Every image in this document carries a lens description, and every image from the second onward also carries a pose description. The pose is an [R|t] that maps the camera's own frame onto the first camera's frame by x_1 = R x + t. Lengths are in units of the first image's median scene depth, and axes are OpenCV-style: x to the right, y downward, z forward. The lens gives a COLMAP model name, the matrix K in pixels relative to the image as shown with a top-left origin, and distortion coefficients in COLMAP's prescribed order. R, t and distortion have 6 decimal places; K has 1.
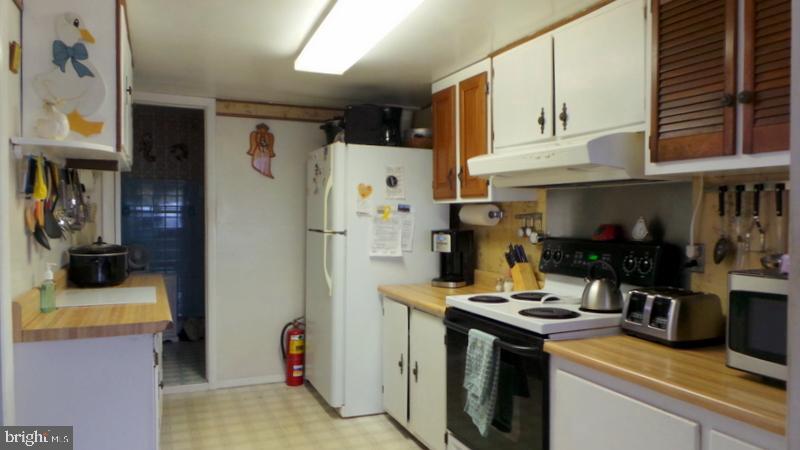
lens RADIAL K [[561.9, 0, 402.1], [0, 561.9, 228.2], [0, 0, 1]] dist [-0.001694, 0.000377]
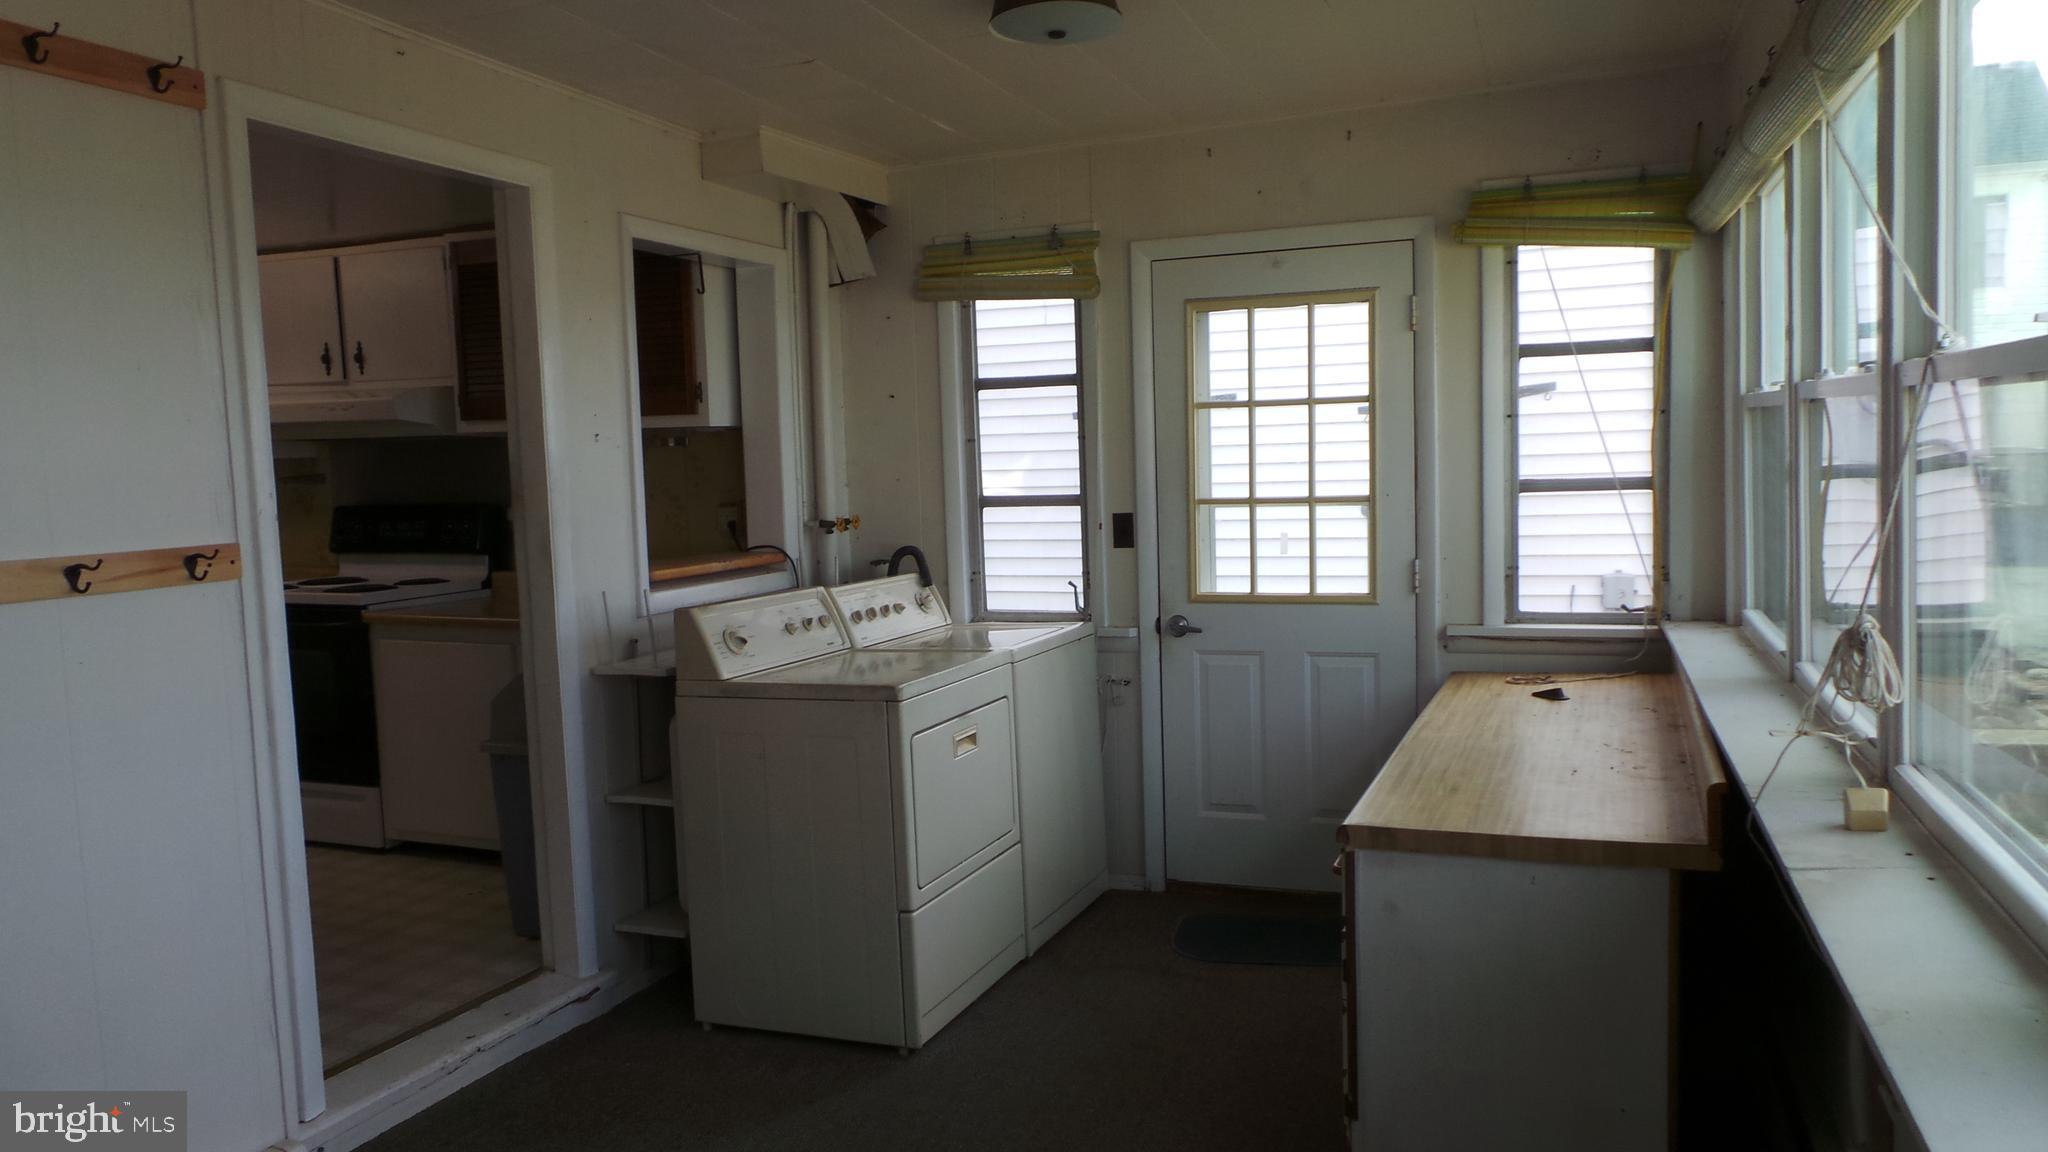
lens RADIAL K [[1438.4, 0, 1029.5], [0, 1438.4, 584.1], [0, 0, 1]] dist [-0.001694, 0.000377]
pose [[0.716075, -0.079144, 0.693522, -0.503354], [0.045025, 0.996719, 0.067256, 0.038083], [-0.696569, -0.016934, 0.717289, -1.229978]]
